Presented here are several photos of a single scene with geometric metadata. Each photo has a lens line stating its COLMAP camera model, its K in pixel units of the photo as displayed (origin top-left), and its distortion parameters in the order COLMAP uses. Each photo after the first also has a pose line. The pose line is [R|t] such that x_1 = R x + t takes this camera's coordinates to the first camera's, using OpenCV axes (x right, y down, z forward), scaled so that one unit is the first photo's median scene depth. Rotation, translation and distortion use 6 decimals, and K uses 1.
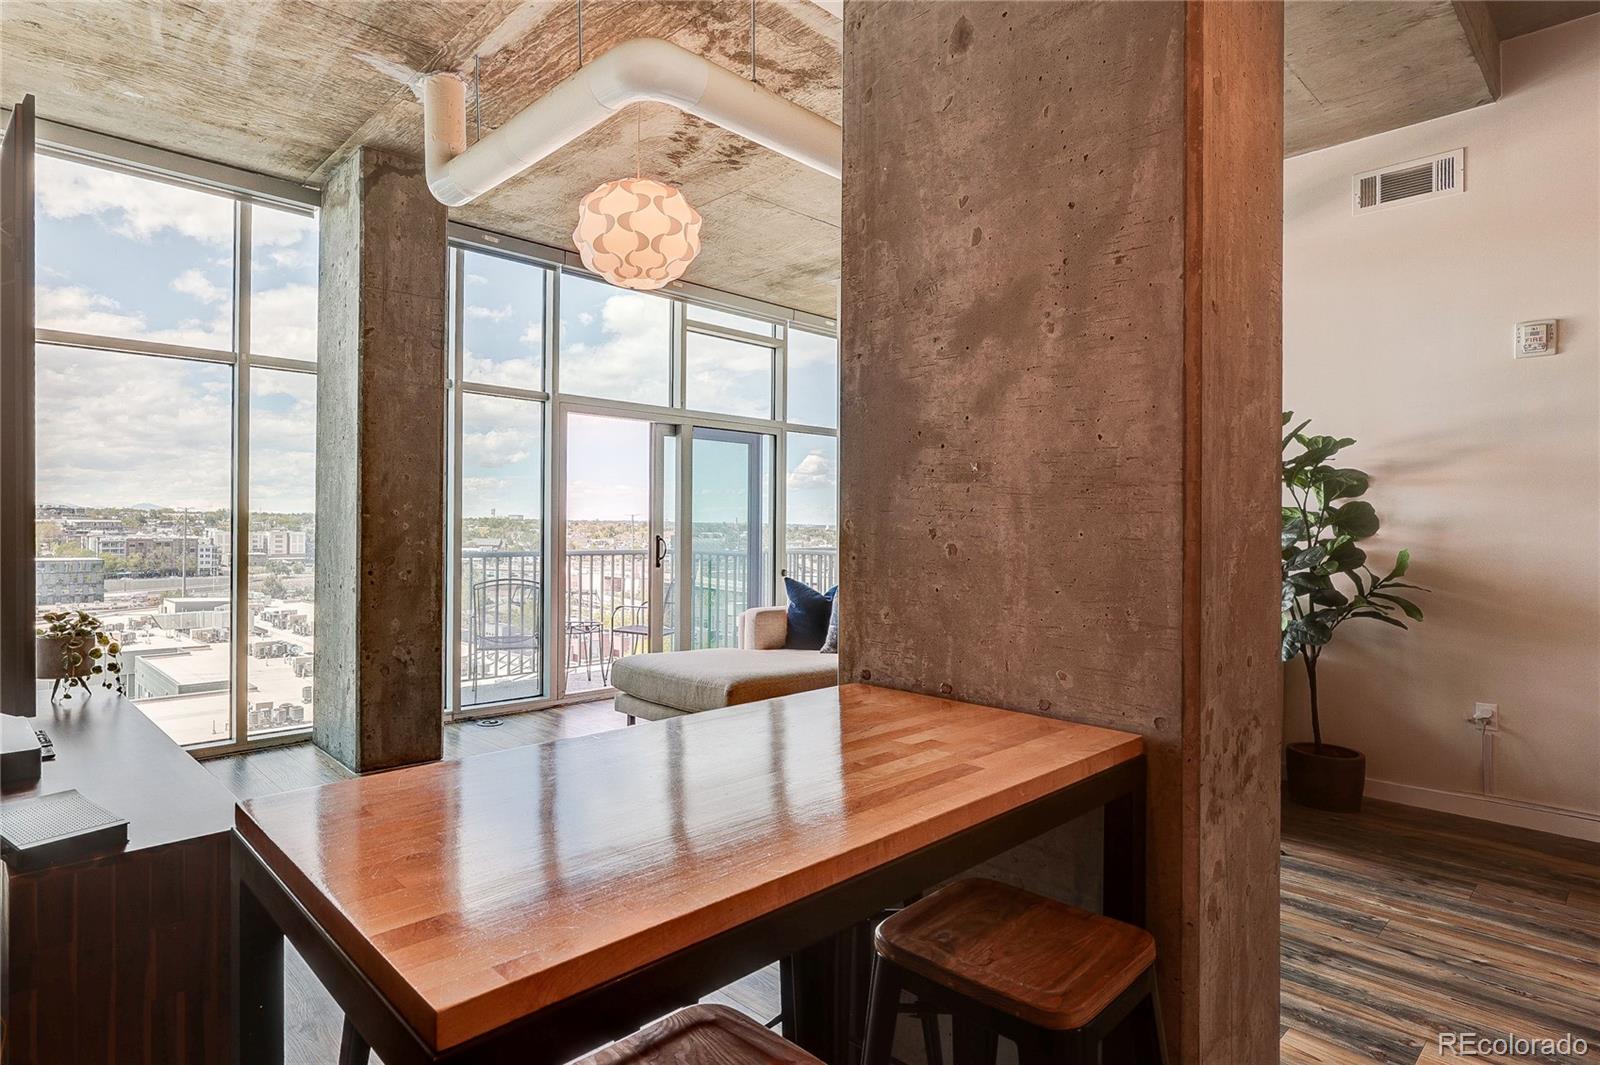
lens RADIAL K [[864.1, 0, 699.1], [0, 864.1, 521.8], [0, 0, 1]] dist [-0.012909, 0.008634]
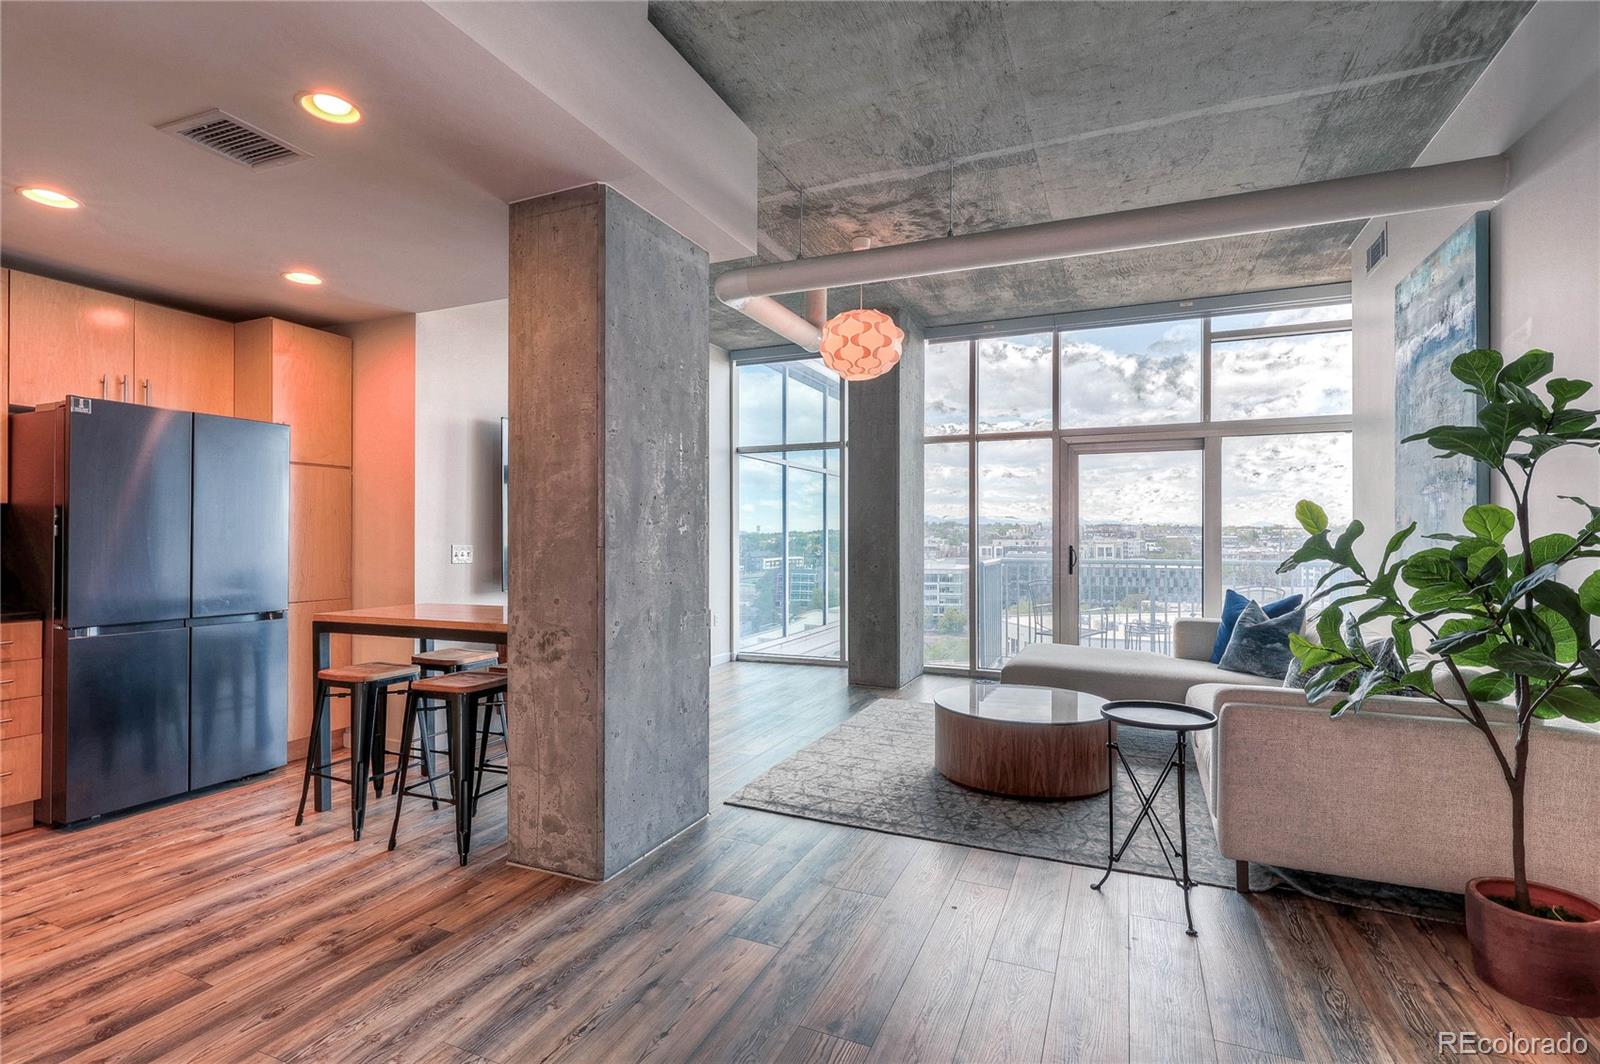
lens RADIAL K [[752.6, 0, 795.1], [0, 752.6, 539.9], [0, 0, 1]] dist [-0.010350, 0.004075]
pose [[0.424081, -0.005729, -0.905606, 0.899991], [0.009292, 0.999955, -0.001975, 0.009371], [0.905577, -0.007578, 0.424115, 0.277633]]
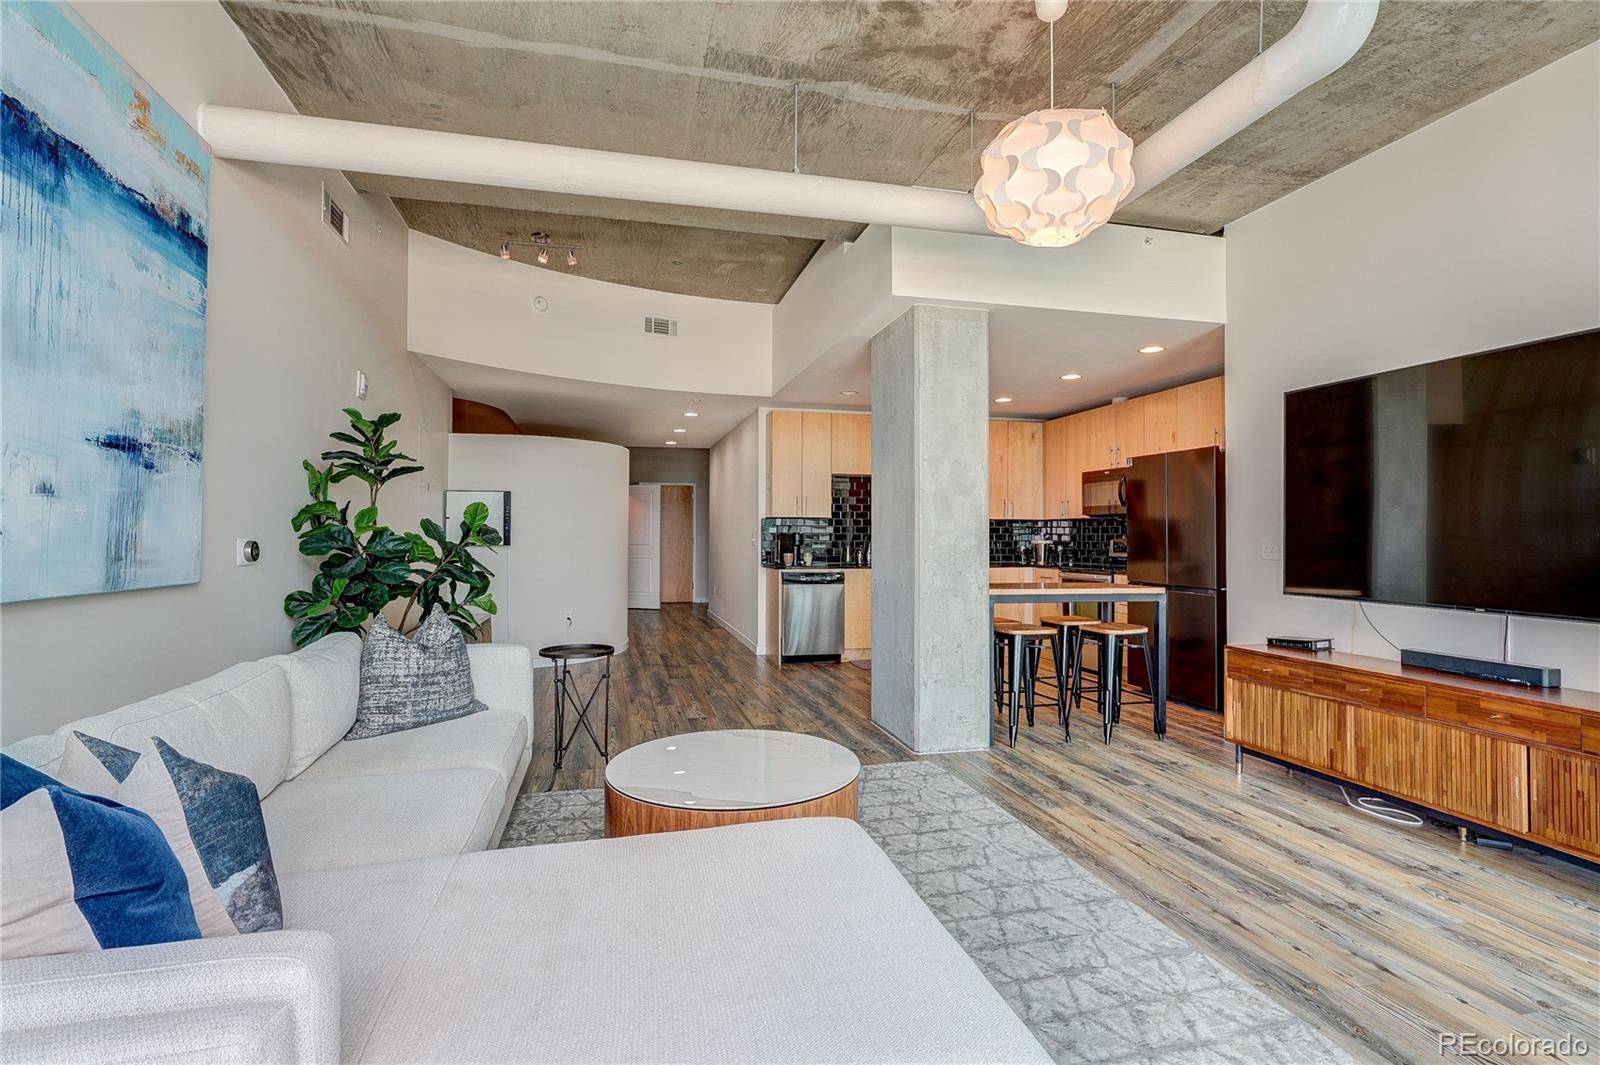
lens RADIAL K [[752.6, 0, 799.5], [0, 752.6, 522.5], [0, 0, 1]] dist [-0.010350, 0.004075]
pose [[-0.892722, -0.001701, 0.450604, -0.150767], [-0.011283, 0.999764, -0.018581, 0.013270], [-0.450466, -0.021672, -0.892530, 1.467519]]
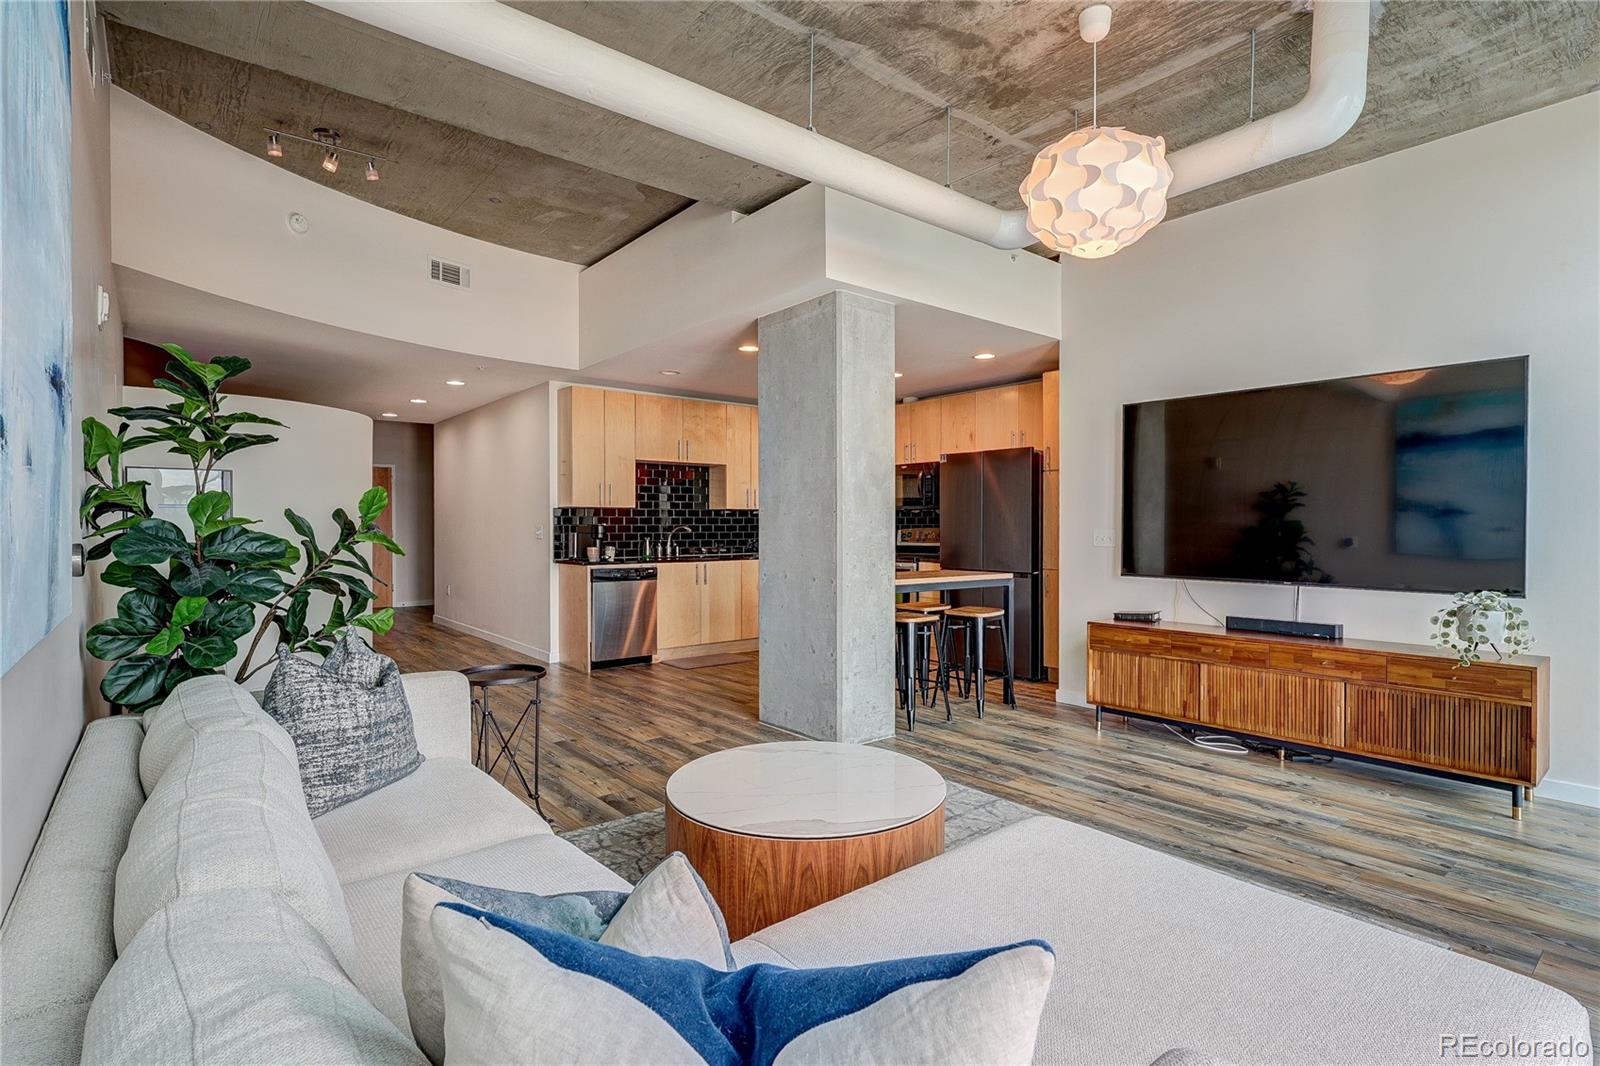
lens RADIAL K [[752.6, 0, 805.5], [0, 752.6, 527.7], [0, 0, 1]] dist [-0.010350, 0.004075]
pose [[-0.999808, -0.007822, 0.017975, 0.177251], [-0.007937, 0.999948, -0.006346, 0.017136], [-0.017925, -0.006487, -0.999818, 1.487761]]
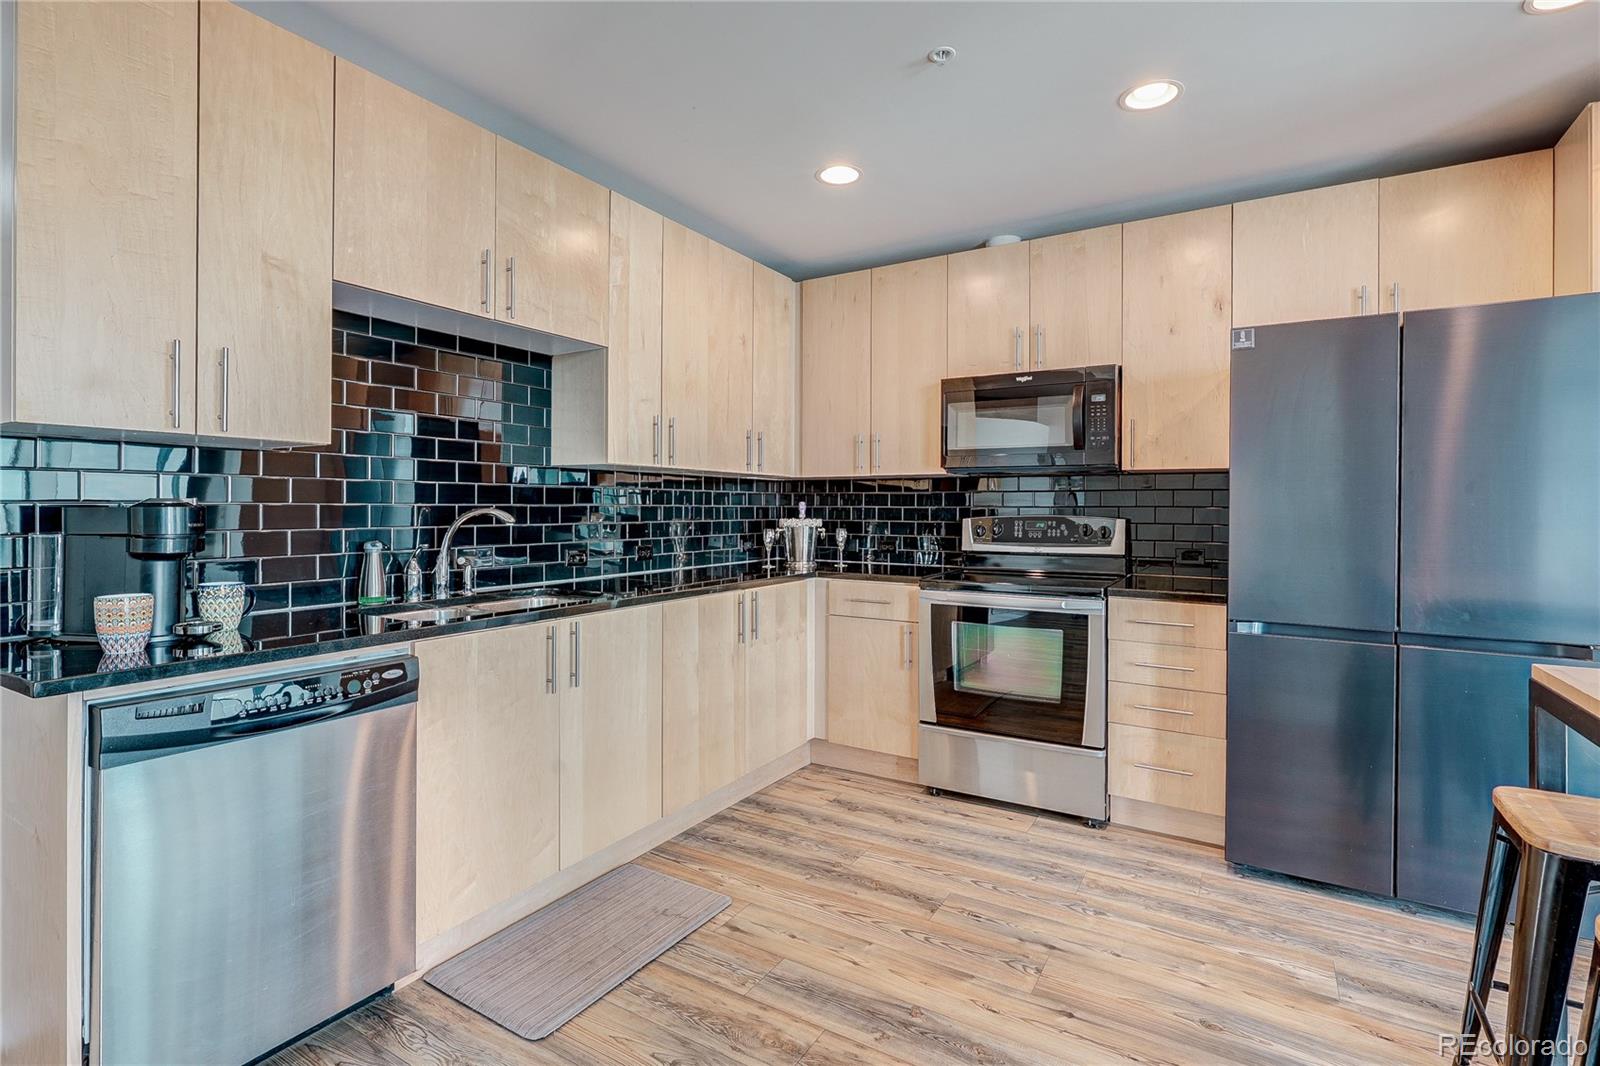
lens RADIAL K [[752.6, 0, 791.2], [0, 752.6, 514.5], [0, 0, 1]] dist [-0.010350, 0.004075]
pose [[-0.955167, -0.009012, -0.295930, 0.437012], [-0.009943, 0.999949, 0.001642, 0.007254], [0.295901, 0.004511, -0.955208, 0.403896]]
